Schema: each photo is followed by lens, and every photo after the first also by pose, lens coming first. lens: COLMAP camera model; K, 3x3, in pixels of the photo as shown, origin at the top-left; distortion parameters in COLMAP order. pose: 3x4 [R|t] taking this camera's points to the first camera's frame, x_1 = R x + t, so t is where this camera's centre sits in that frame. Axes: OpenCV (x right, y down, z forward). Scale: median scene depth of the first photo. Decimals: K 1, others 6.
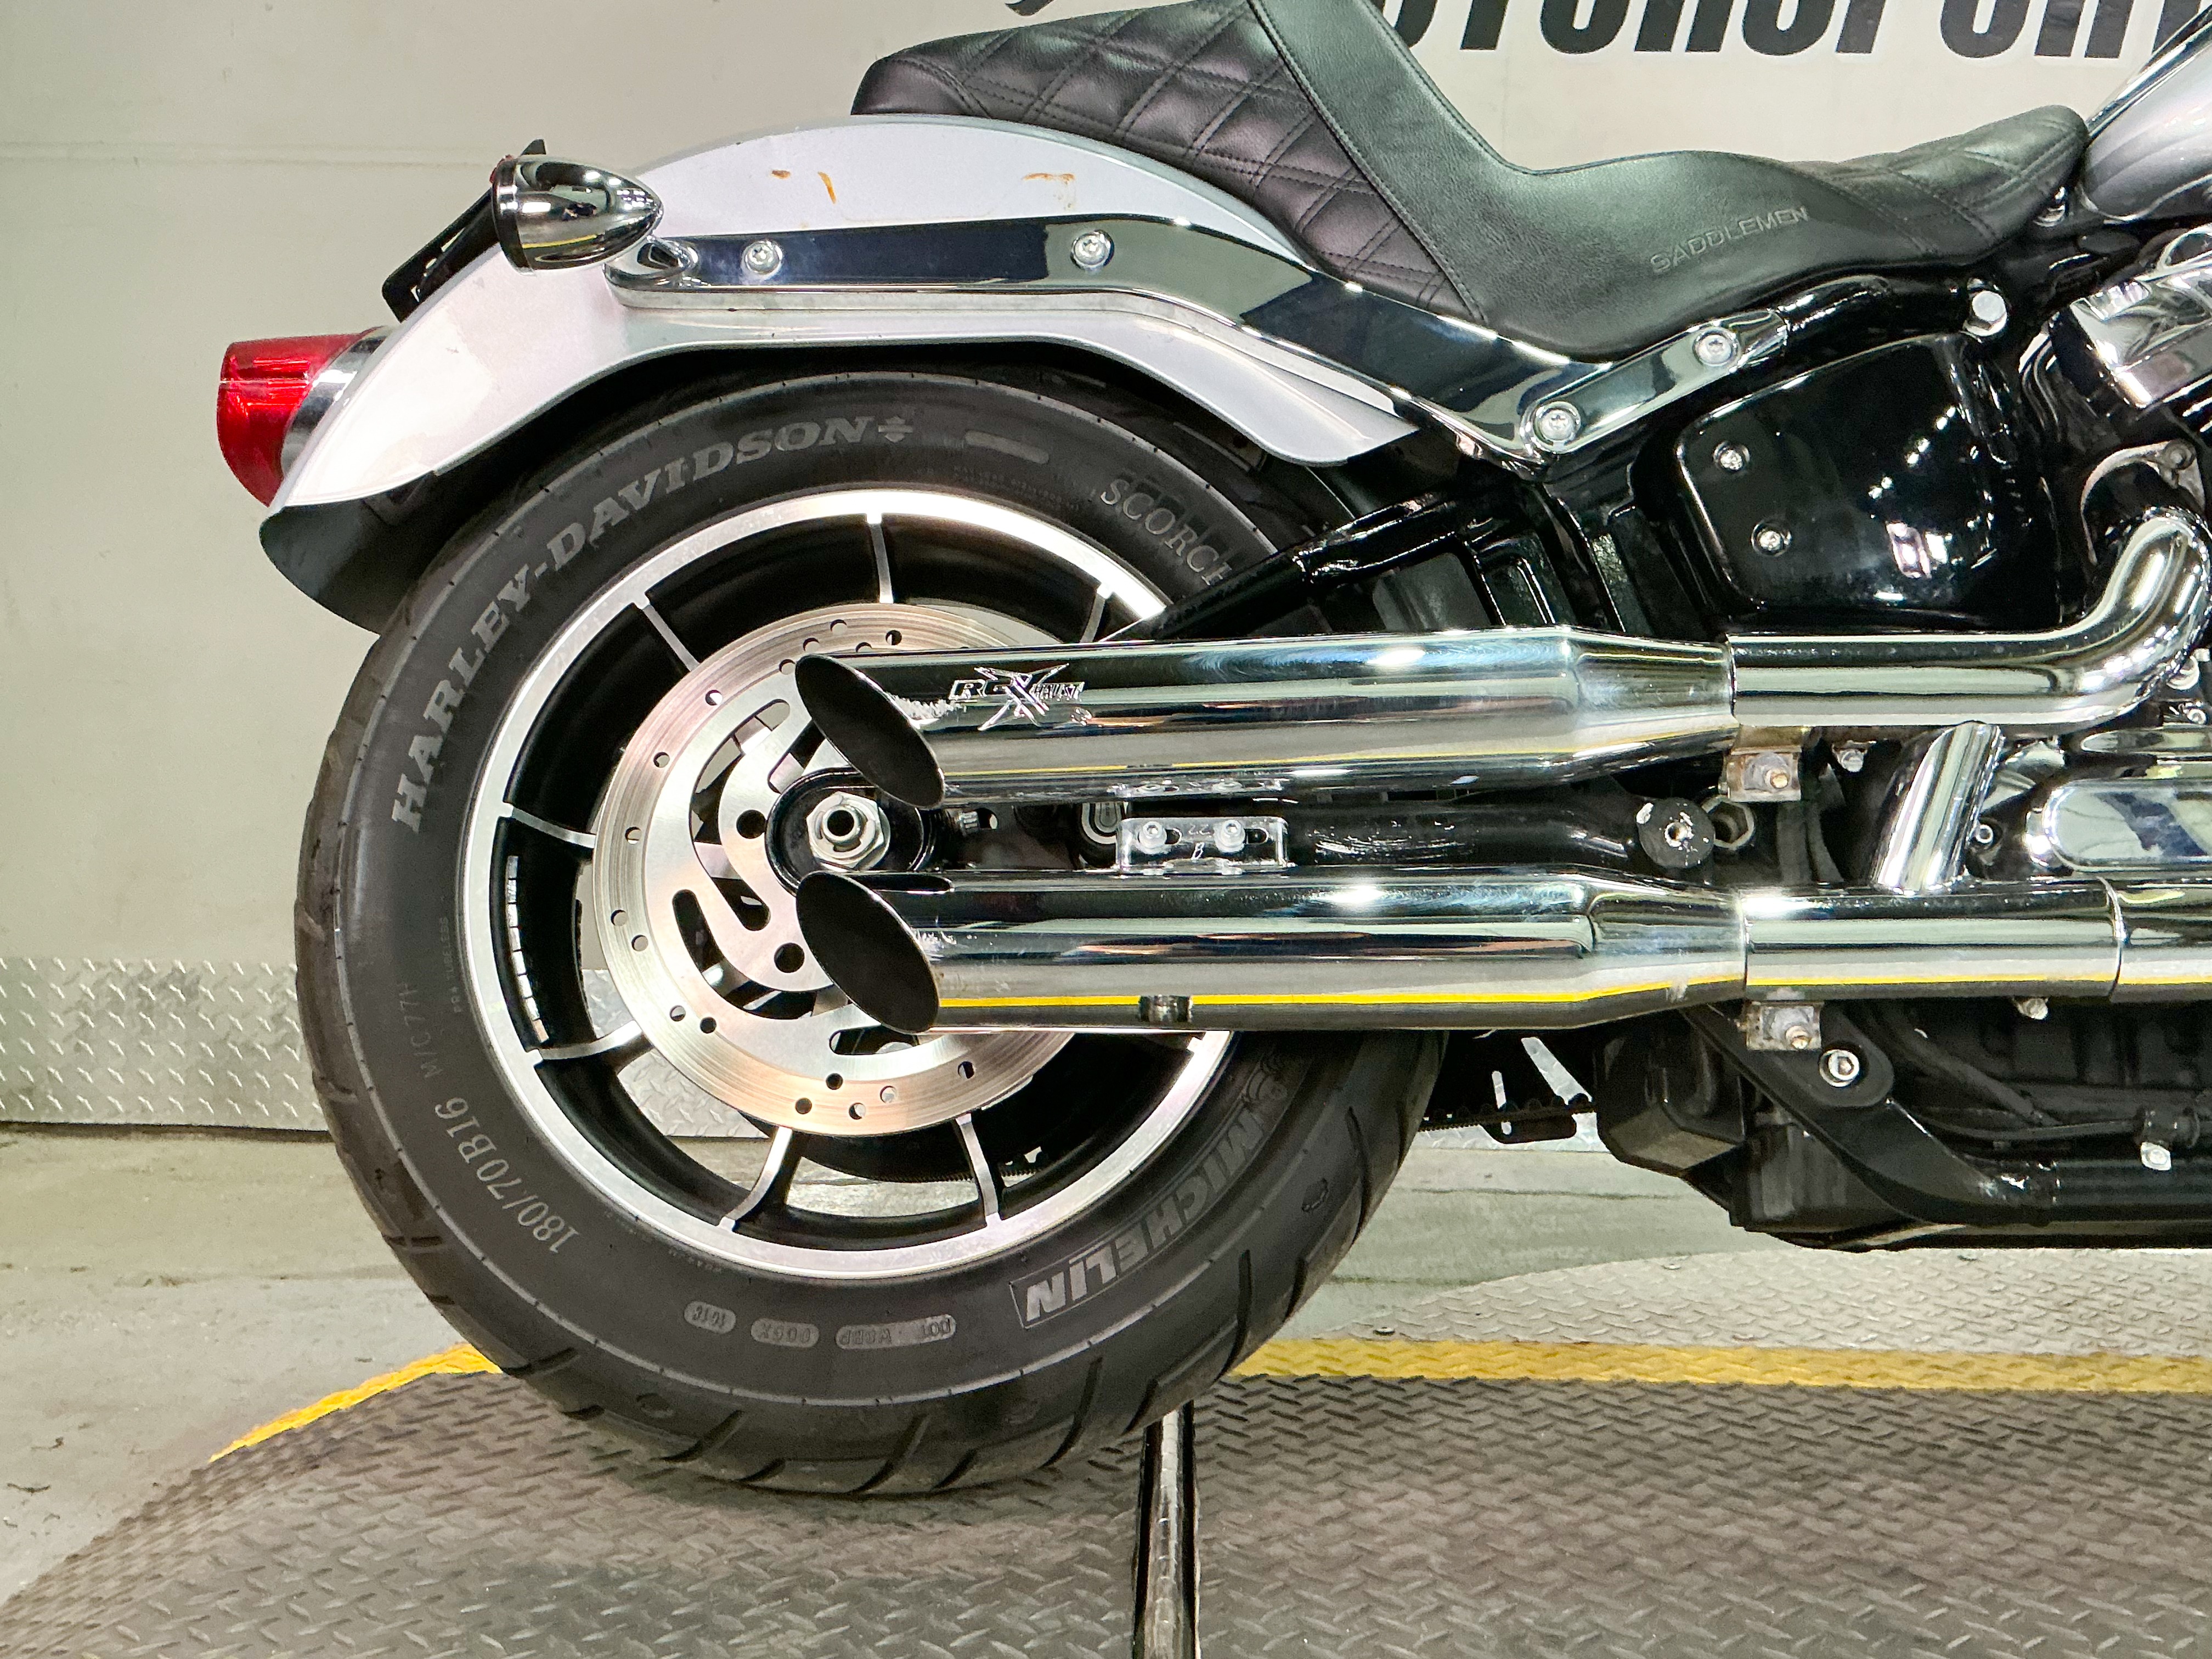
lens RADIAL K [[2106.3, 0, 1106.3], [0, 2106.3, 826.7], [0, 0, 1]] dist [0.036664, 0.000000]
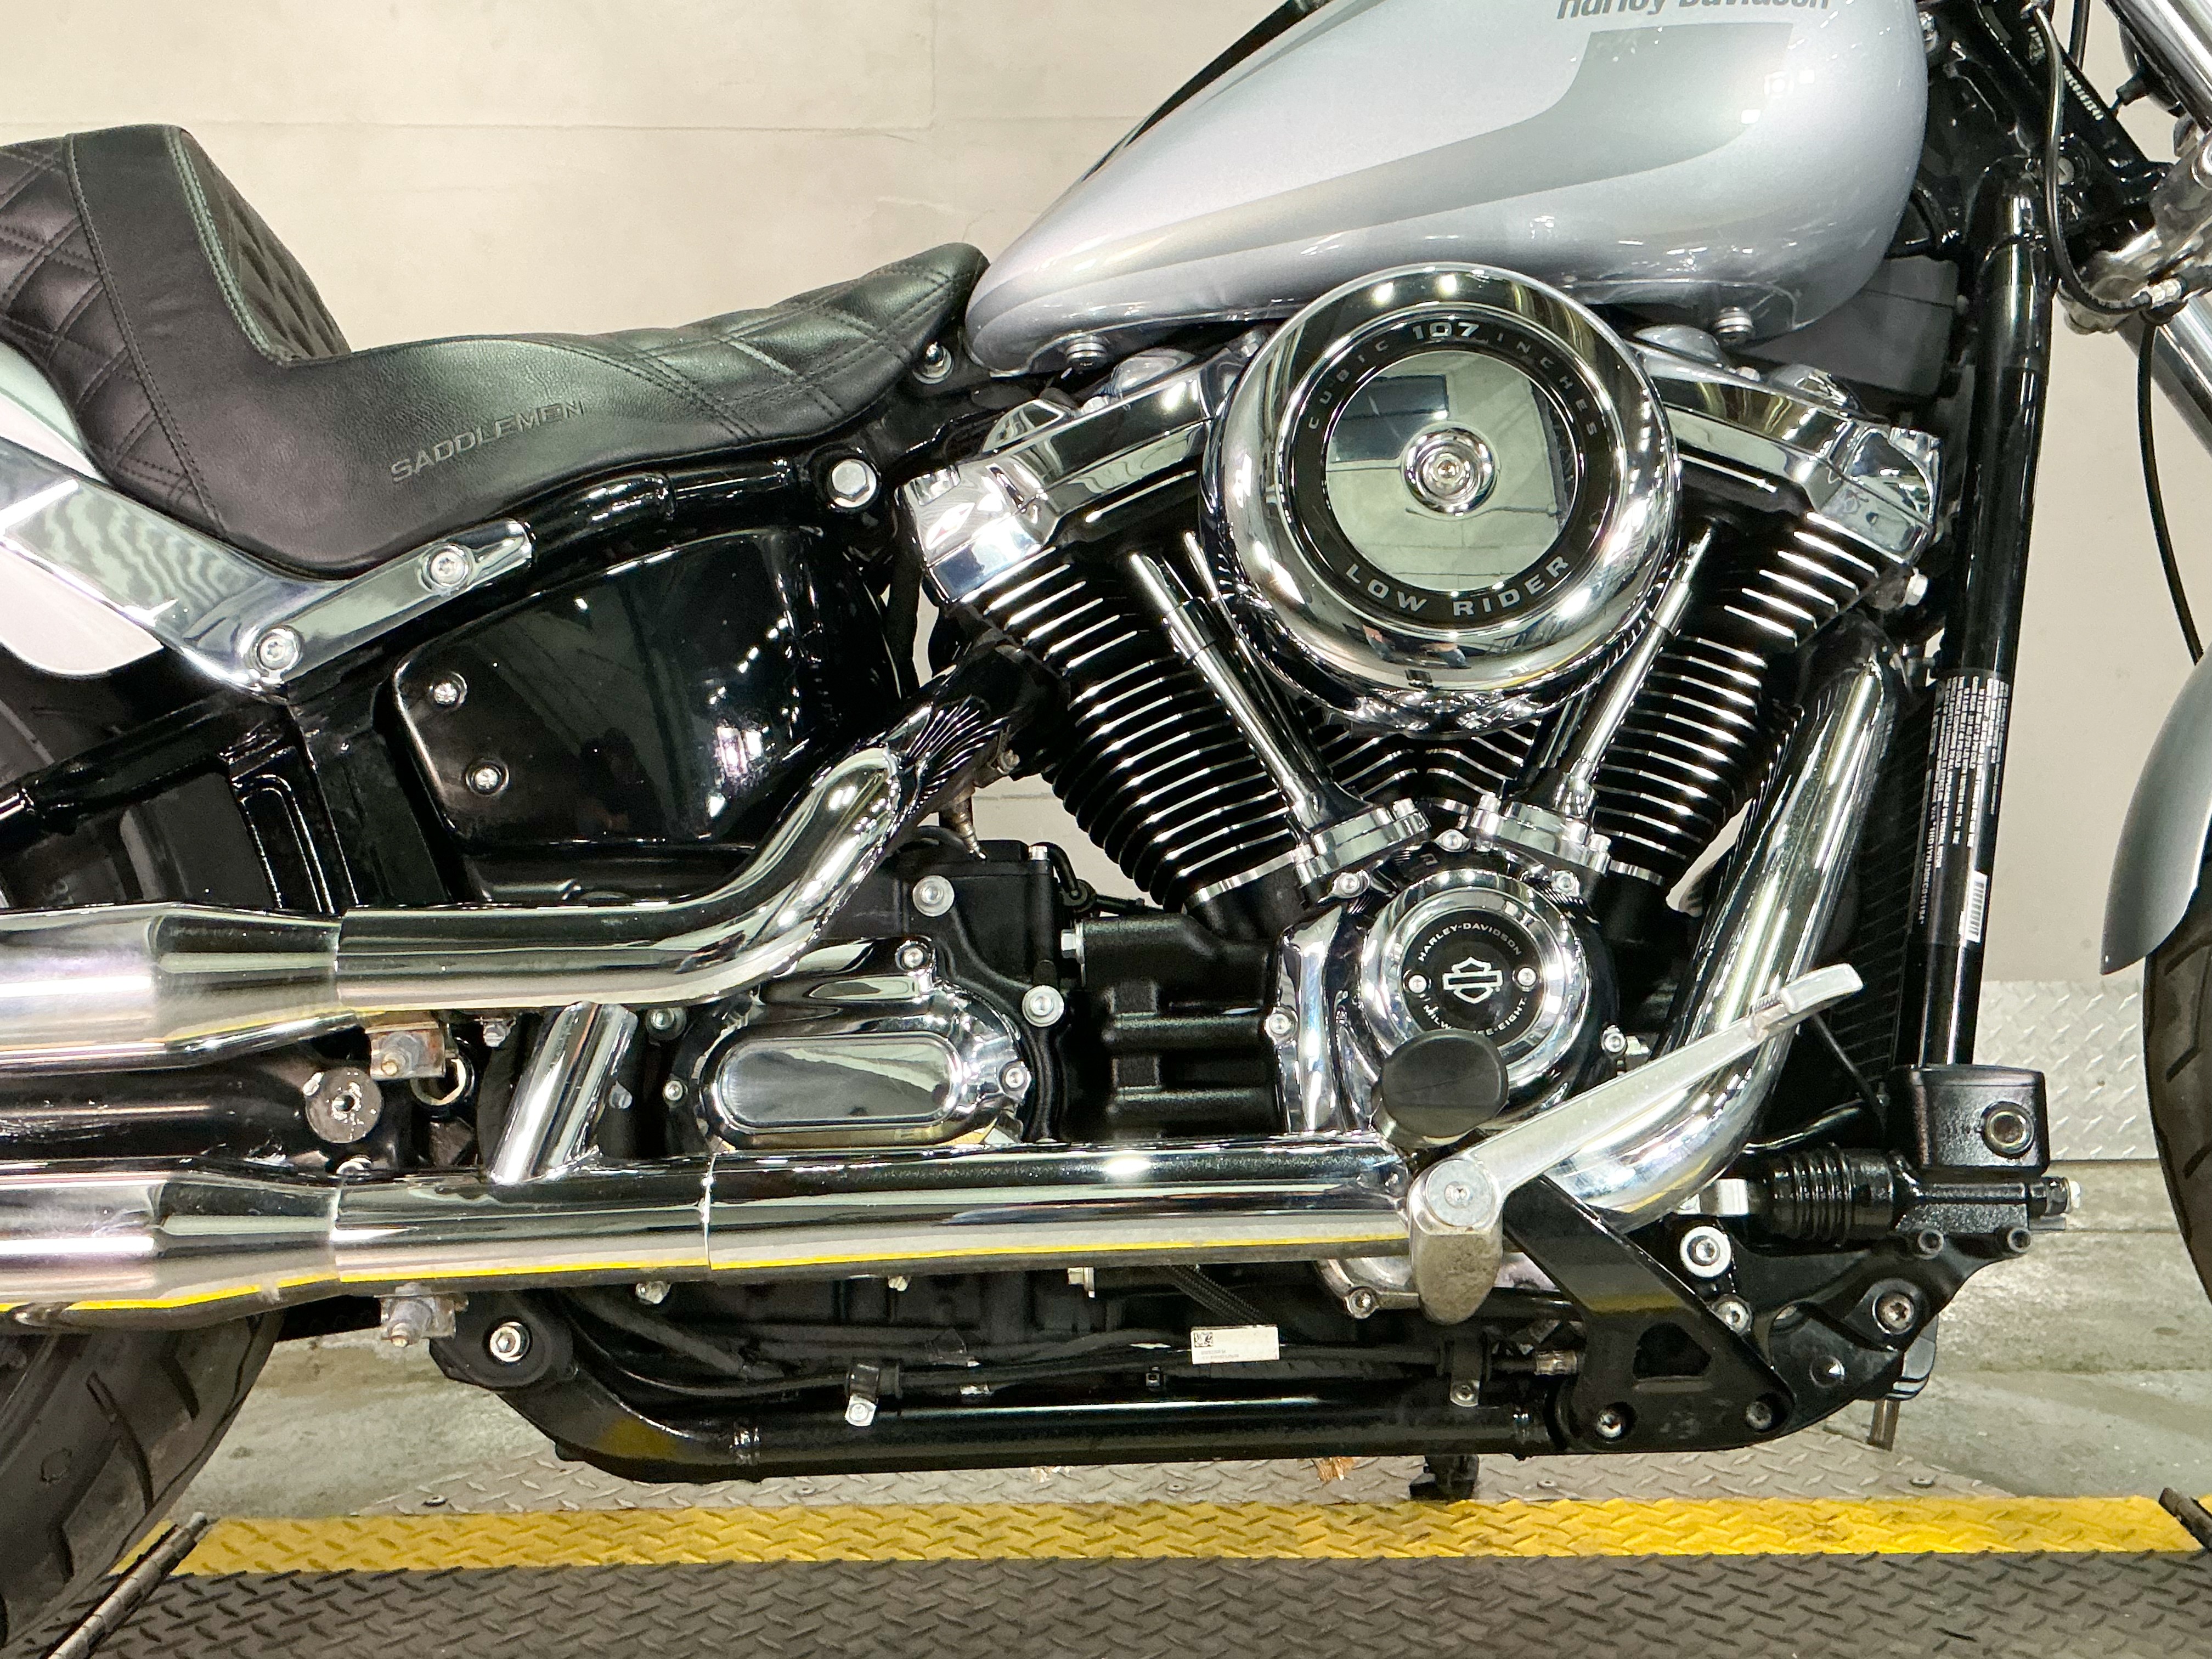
lens RADIAL K [[2320.7, 0, 1107.5], [0, 2320.7, 829.3], [0, 0, 1]] dist [0.067467, 0.000000]
pose [[0.999402, -0.025294, 0.023585, 0.582512], [0.023468, 0.996926, 0.074748, -0.189106], [-0.025403, -0.074149, 0.996924, -0.059687]]
